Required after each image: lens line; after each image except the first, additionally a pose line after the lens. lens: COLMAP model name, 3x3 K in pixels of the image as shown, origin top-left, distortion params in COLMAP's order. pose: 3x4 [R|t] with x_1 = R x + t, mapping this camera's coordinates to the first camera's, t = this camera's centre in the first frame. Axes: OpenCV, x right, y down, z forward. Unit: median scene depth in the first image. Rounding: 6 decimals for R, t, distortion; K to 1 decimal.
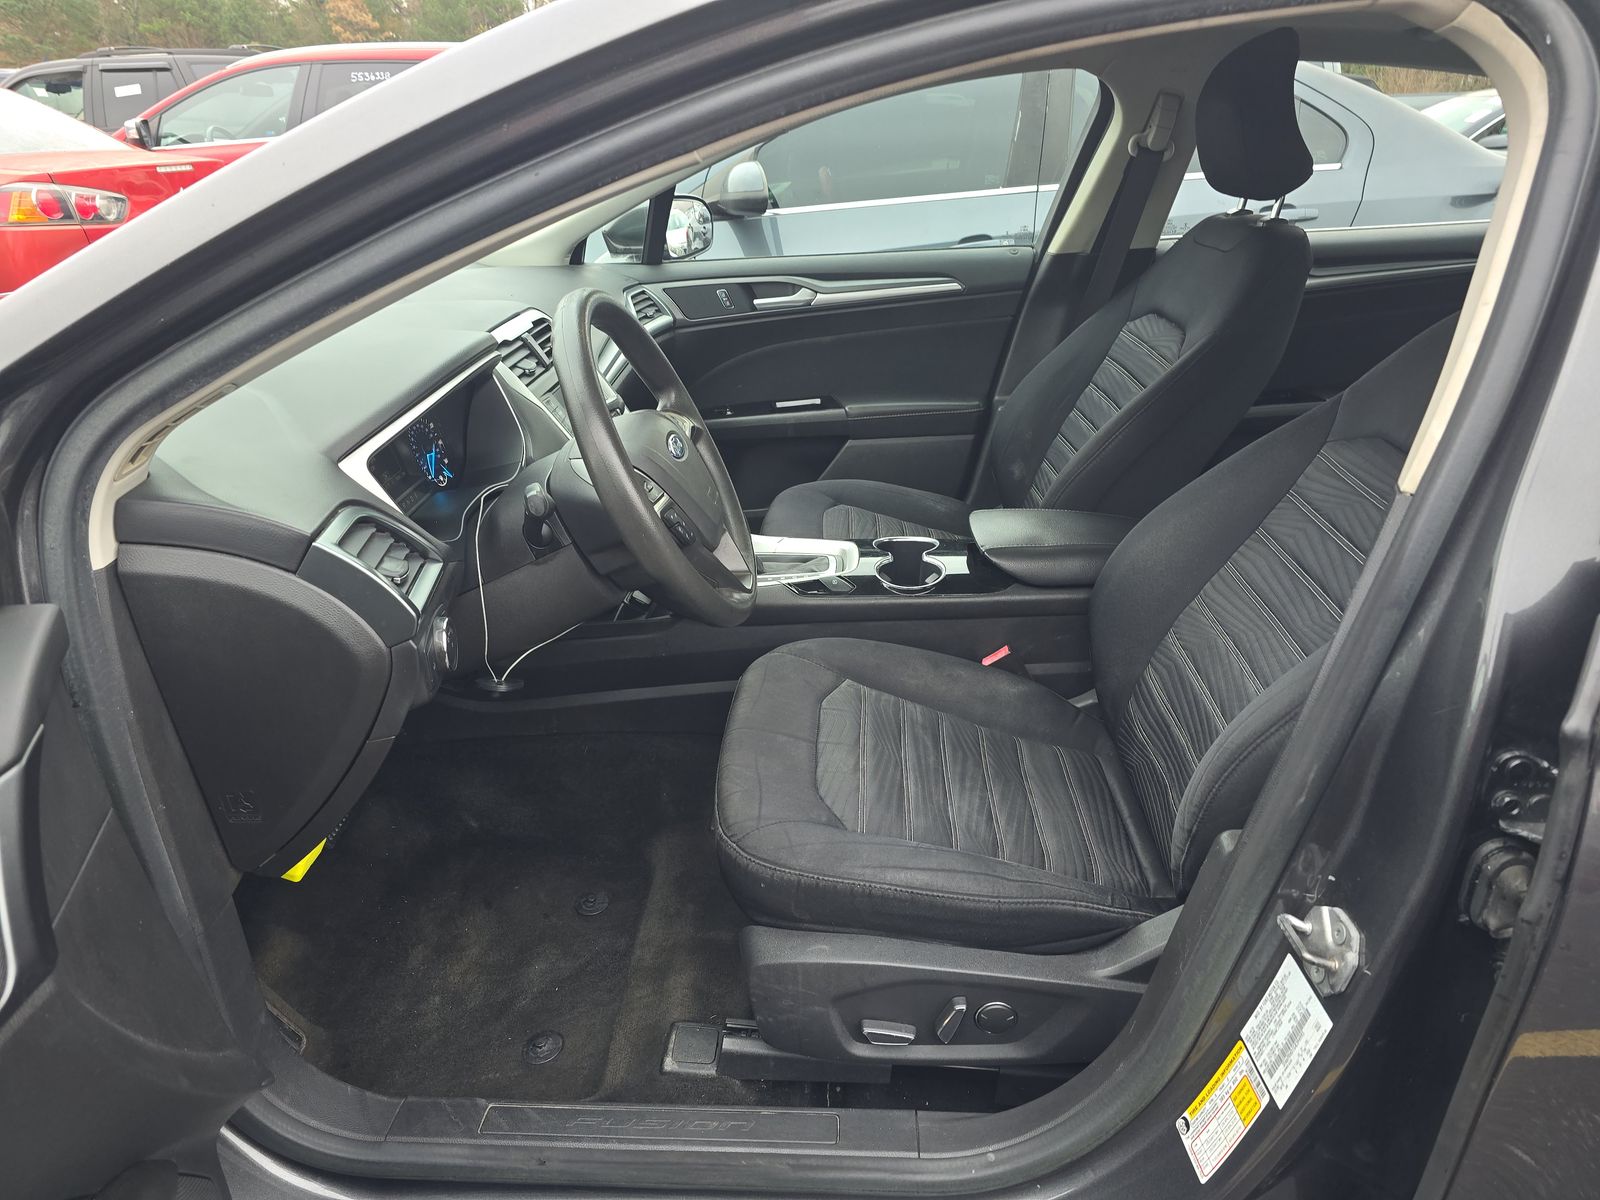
lens RADIAL K [[1081.7, 0, 803.1], [0, 1081.7, 598.8], [0, 0, 1]] dist [0.030351, -0.012731]
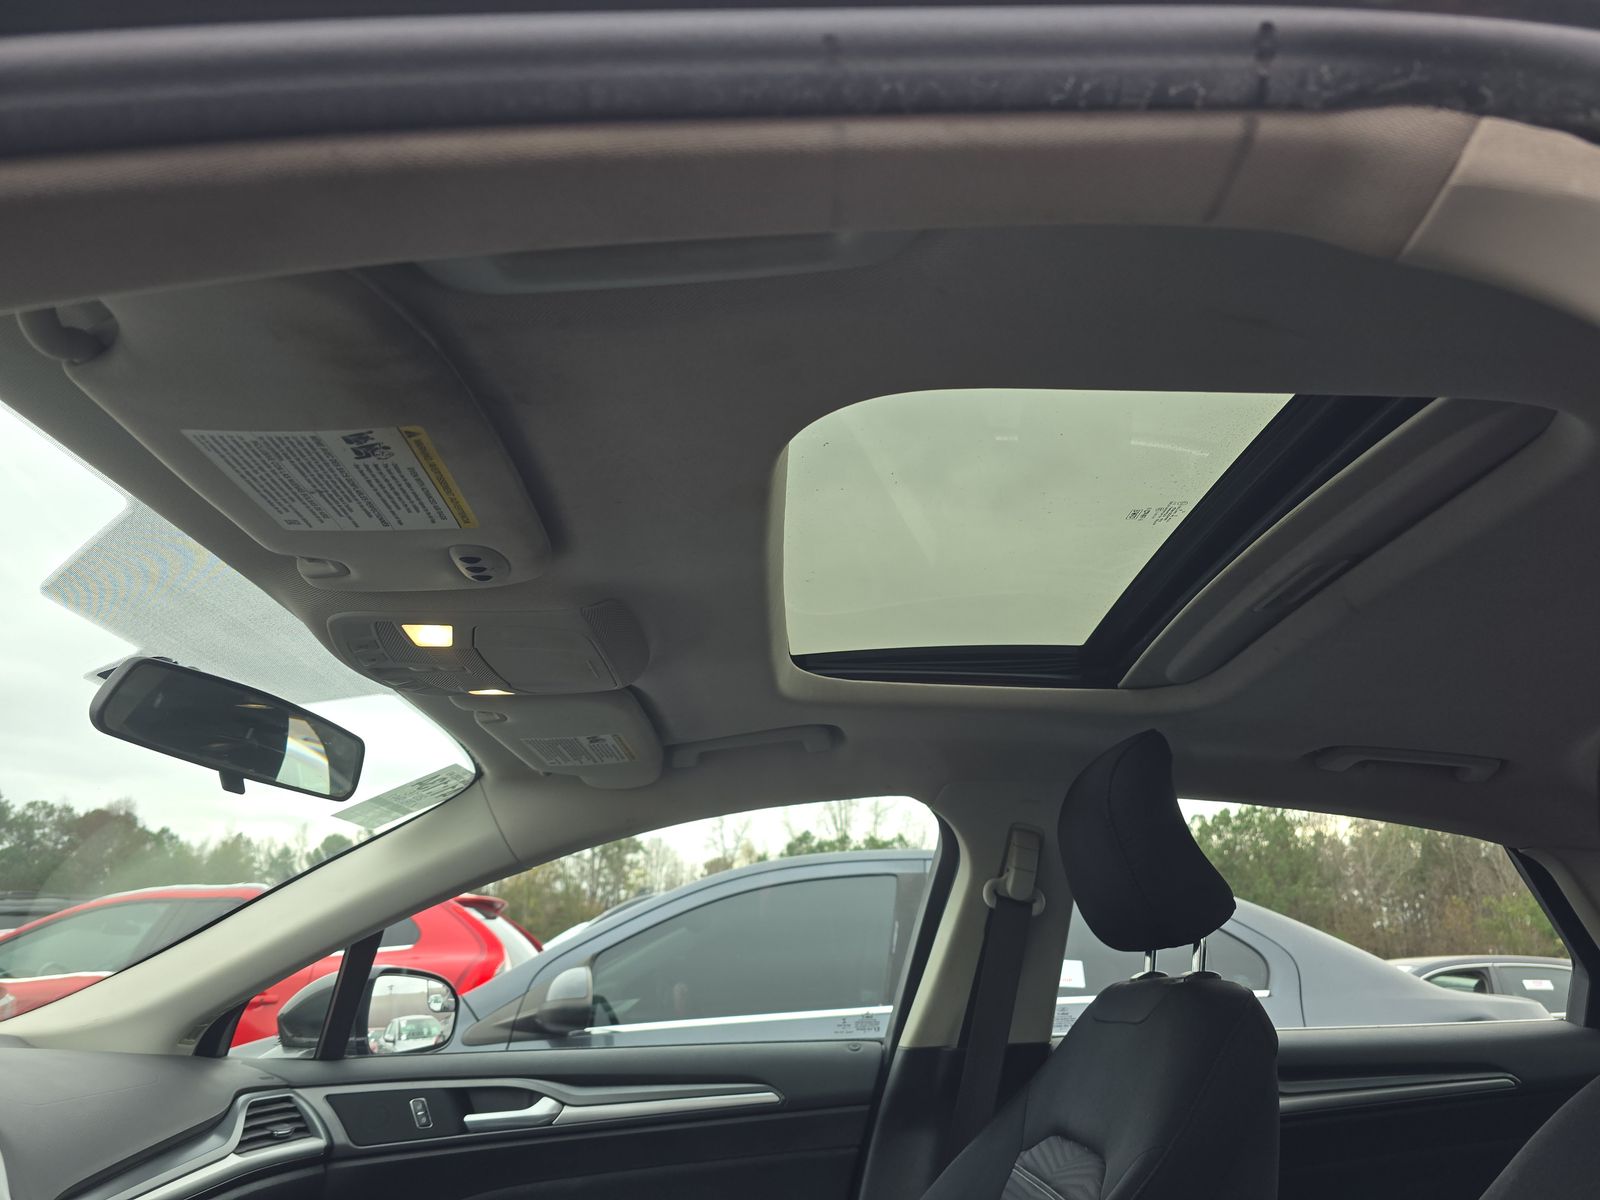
lens RADIAL K [[1081.7, 0, 788.4], [0, 1081.7, 601.5], [0, 0, 1]] dist [0.030351, -0.012731]
pose [[0.998987, 0.030296, 0.033266, 0.121376], [0.000822, 0.726920, -0.686721, -0.046818], [-0.044986, 0.686053, 0.726159, 0.296615]]
